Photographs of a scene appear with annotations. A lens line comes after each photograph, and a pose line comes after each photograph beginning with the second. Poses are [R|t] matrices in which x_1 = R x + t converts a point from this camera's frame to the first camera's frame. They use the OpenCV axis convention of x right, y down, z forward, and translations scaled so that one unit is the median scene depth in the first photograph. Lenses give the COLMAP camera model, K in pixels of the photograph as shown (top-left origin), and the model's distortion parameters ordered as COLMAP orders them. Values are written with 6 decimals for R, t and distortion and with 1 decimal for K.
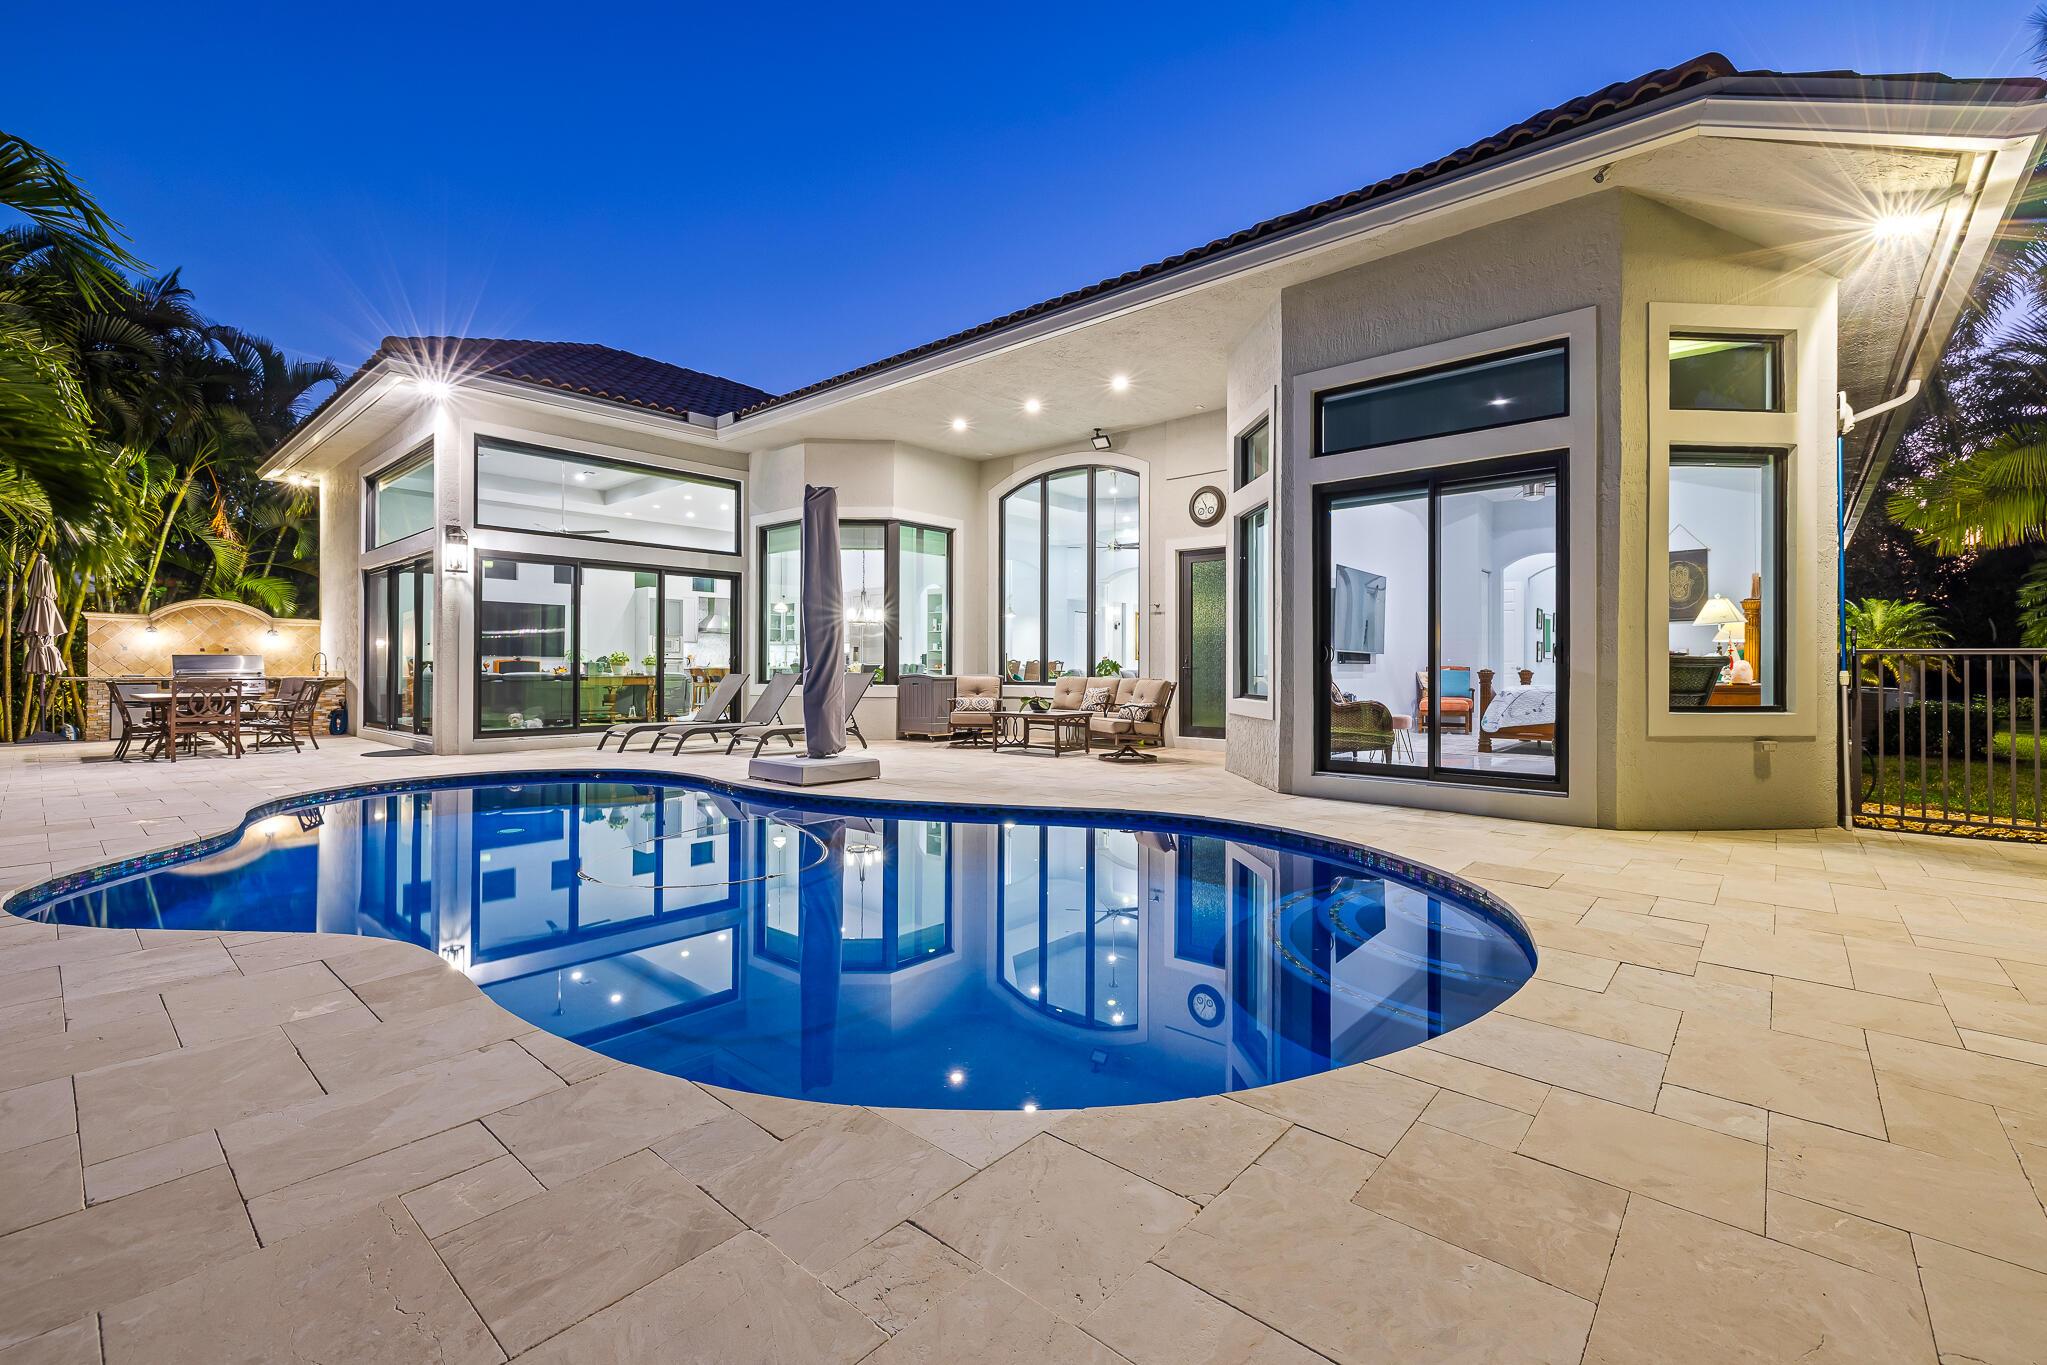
lens RADIAL K [[862.3, 0, 1023.2], [0, 862.3, 669.0], [0, 0, 1]] dist [-0.000243, 0.000210]
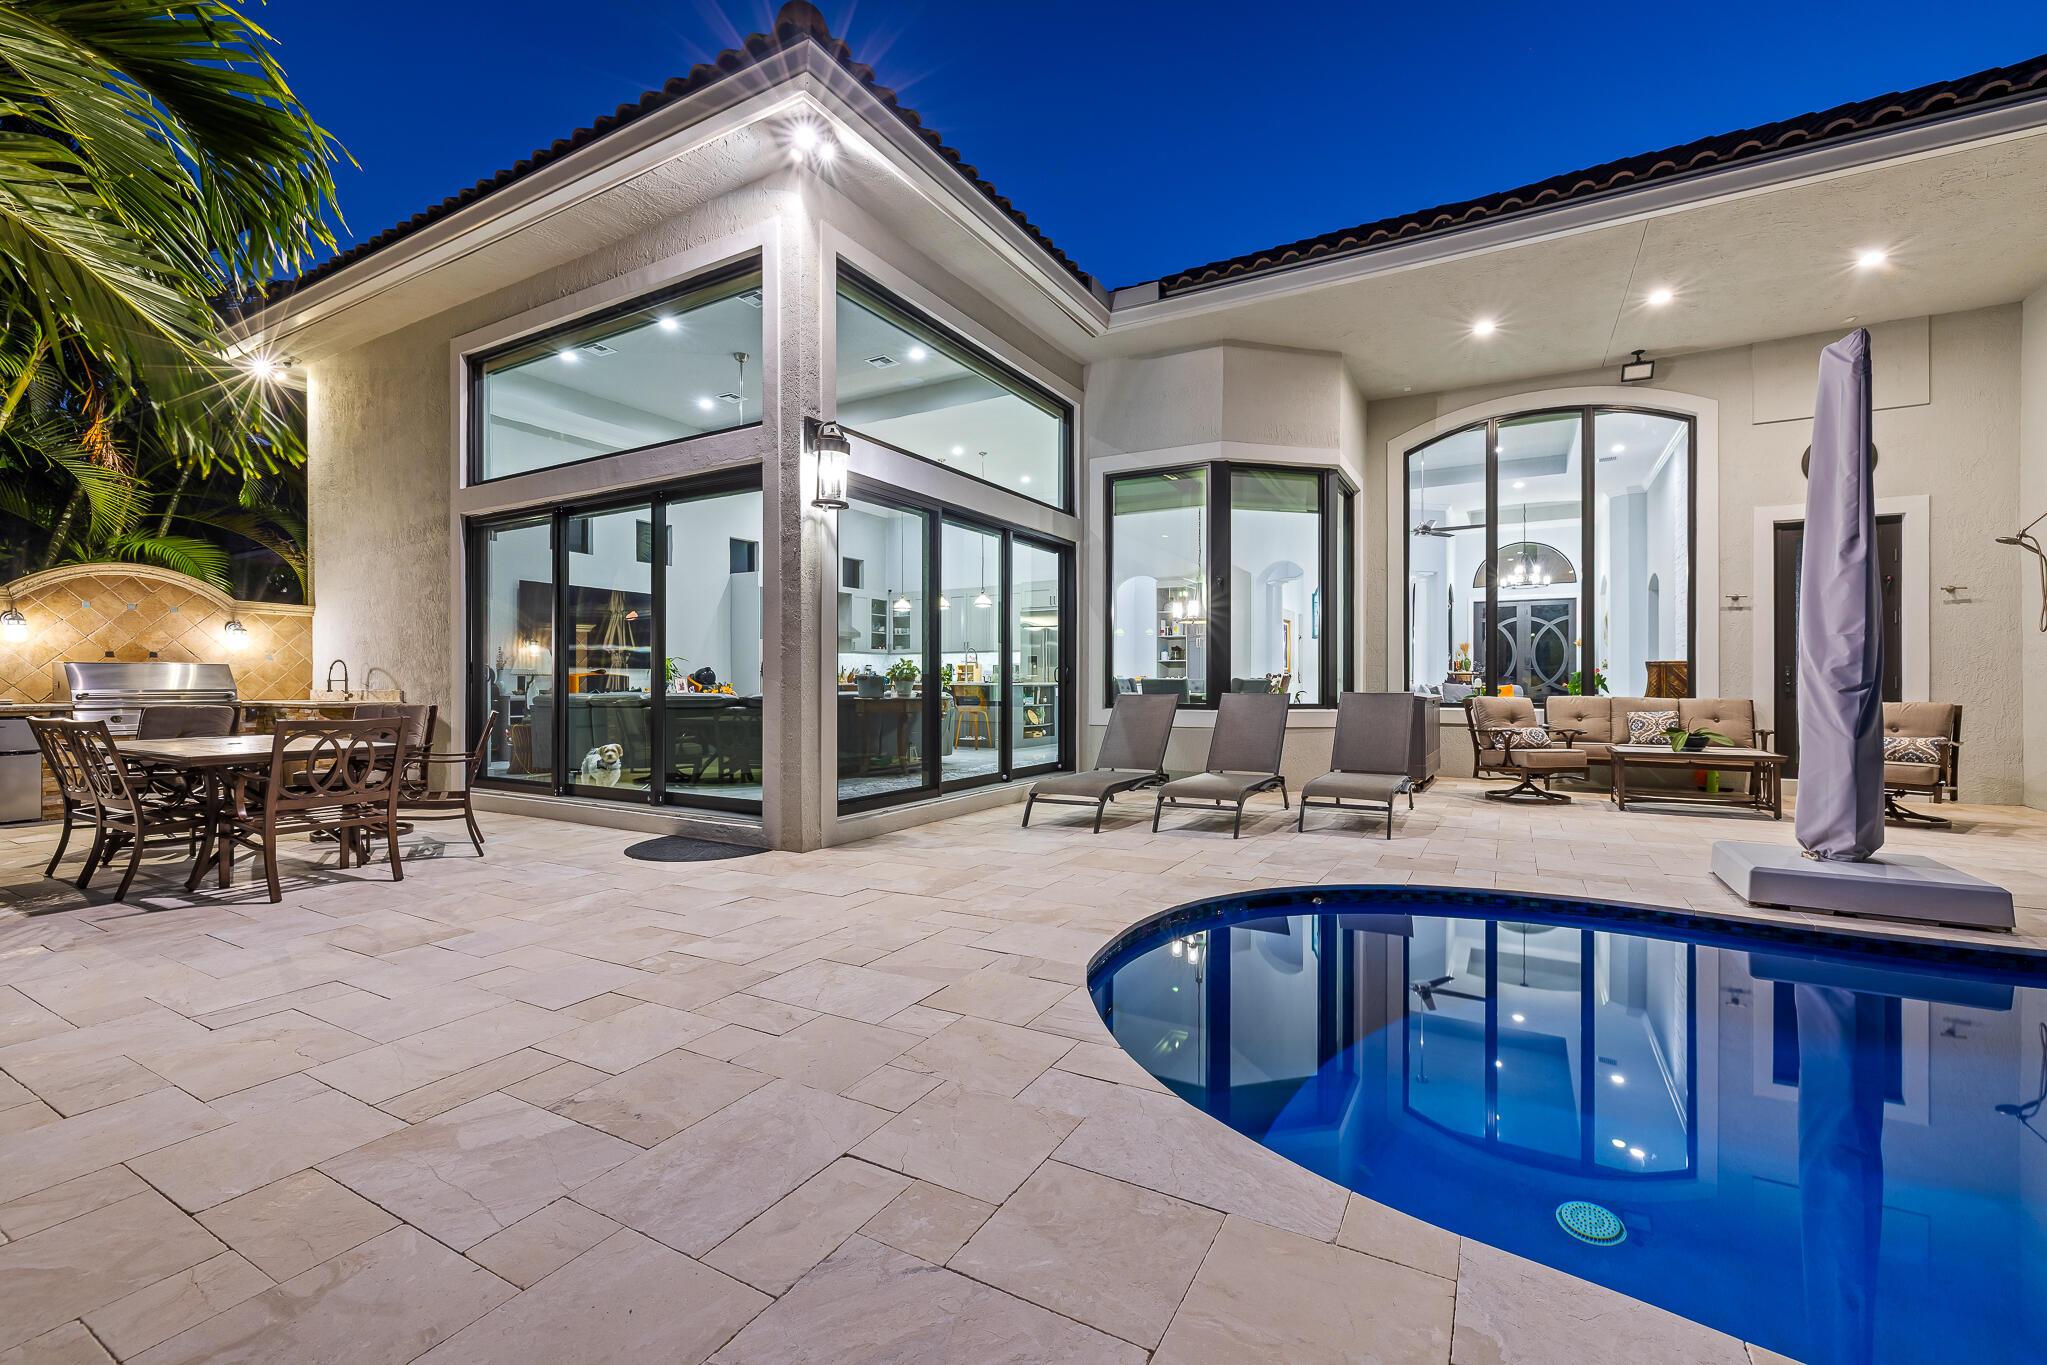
lens RADIAL K [[862.3, 0, 1011.9], [0, 862.3, 691.8], [0, 0, 1]] dist [-0.000243, 0.000210]
pose [[0.981110, -0.002949, 0.193428, -0.609023], [0.001599, 0.999973, 0.007135, -0.001031], [-0.193444, -0.006691, 0.981089, 0.424490]]
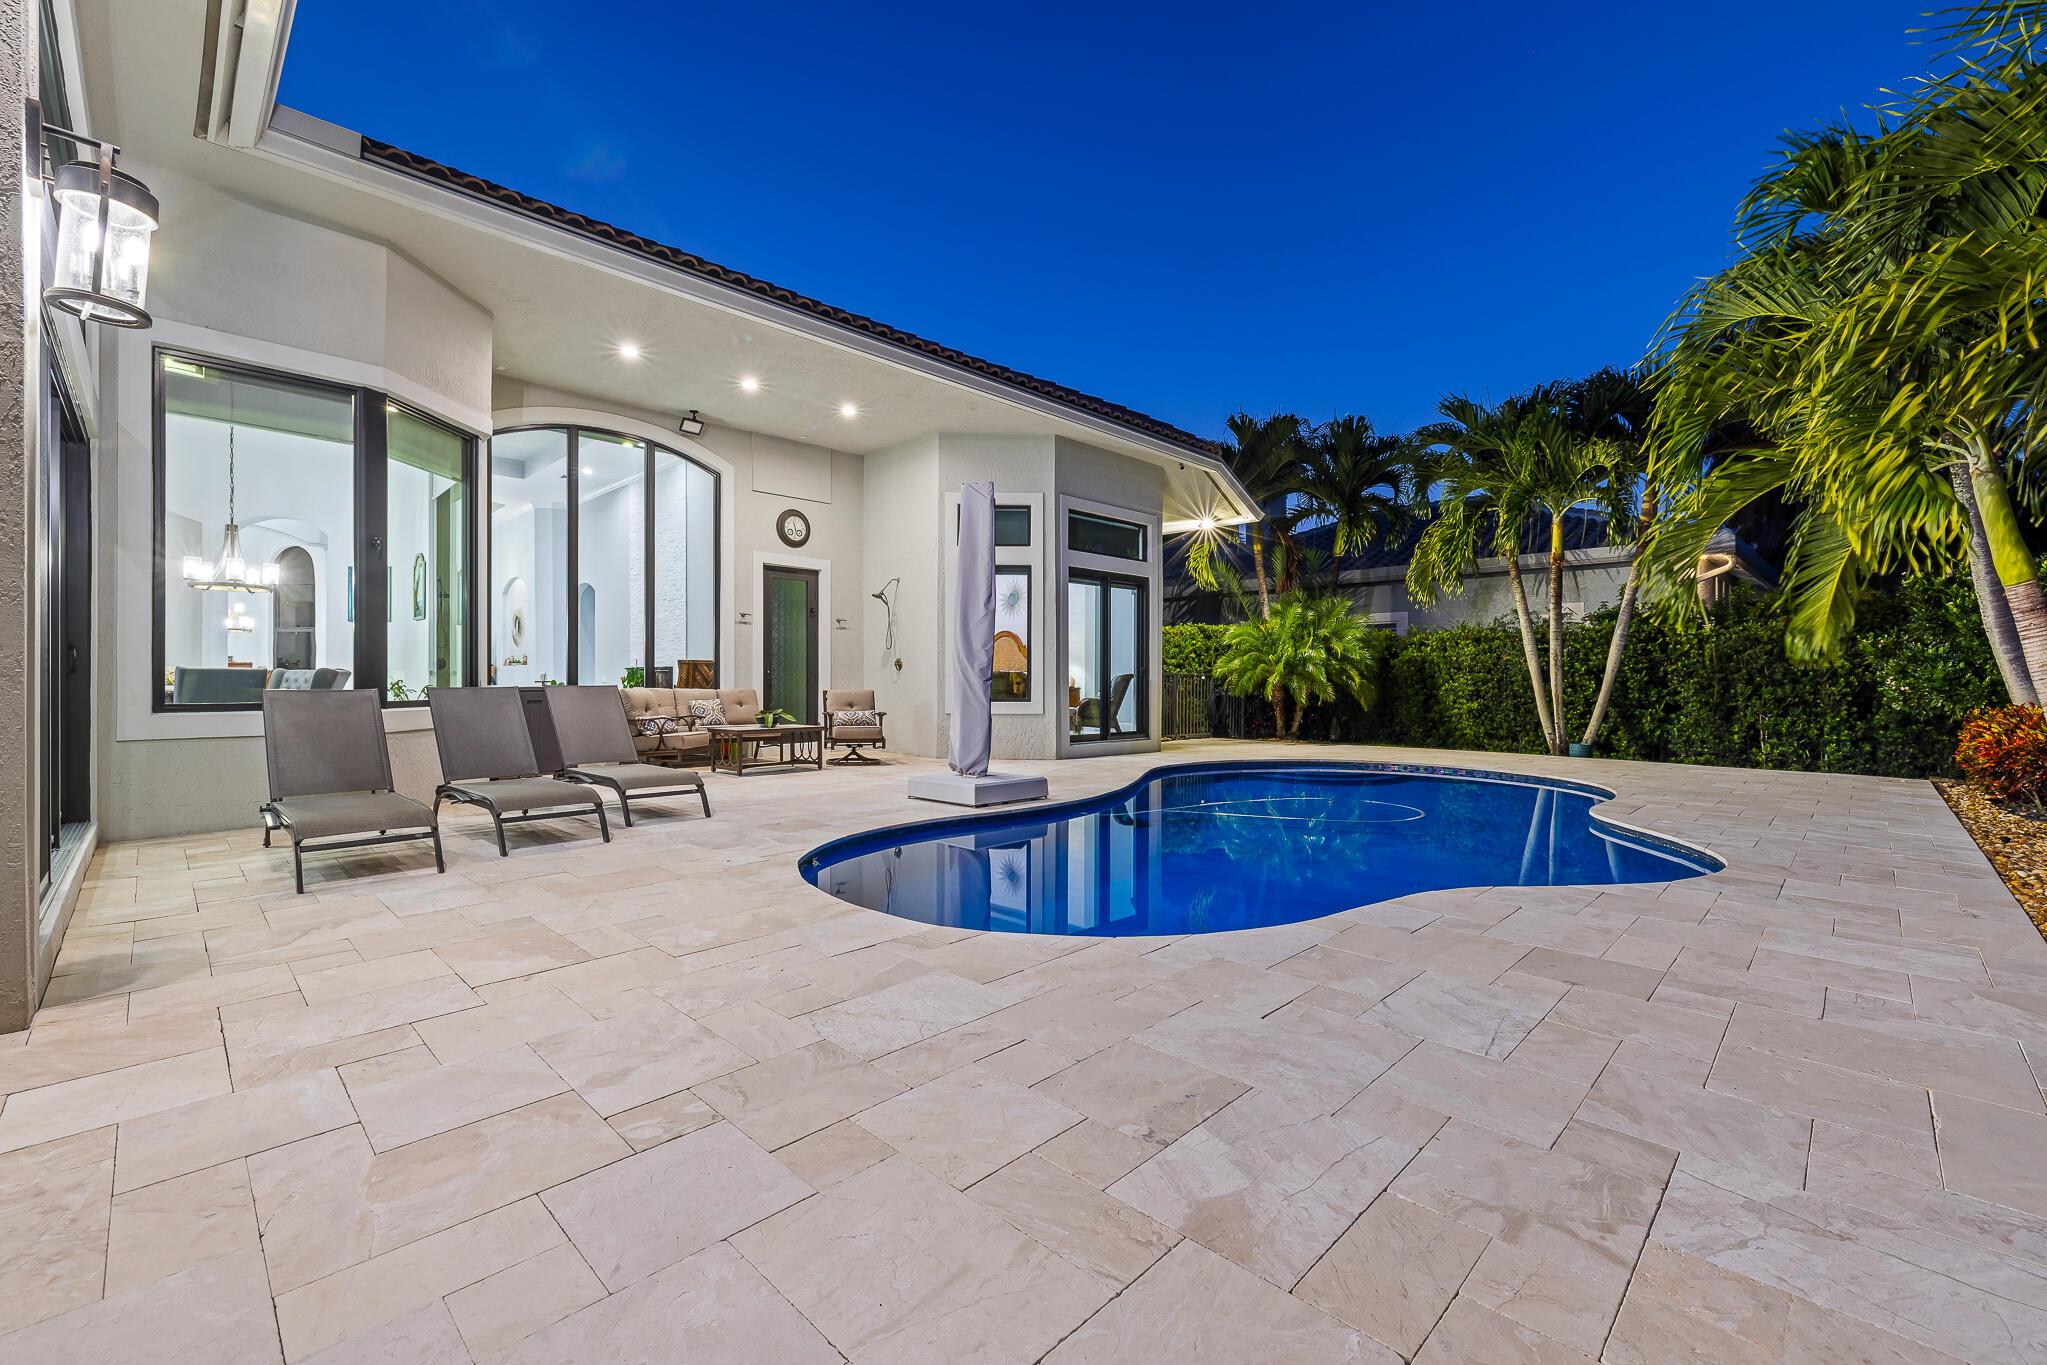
lens RADIAL K [[862.3, 0, 1023.0], [0, 862.3, 685.1], [0, 0, 1]] dist [-0.000243, 0.000210]
pose [[0.057158, -0.004810, 0.998354, -0.848695], [0.000502, 0.999988, 0.004790, 0.001793], [-0.998365, 0.000228, 0.057160, 0.655175]]
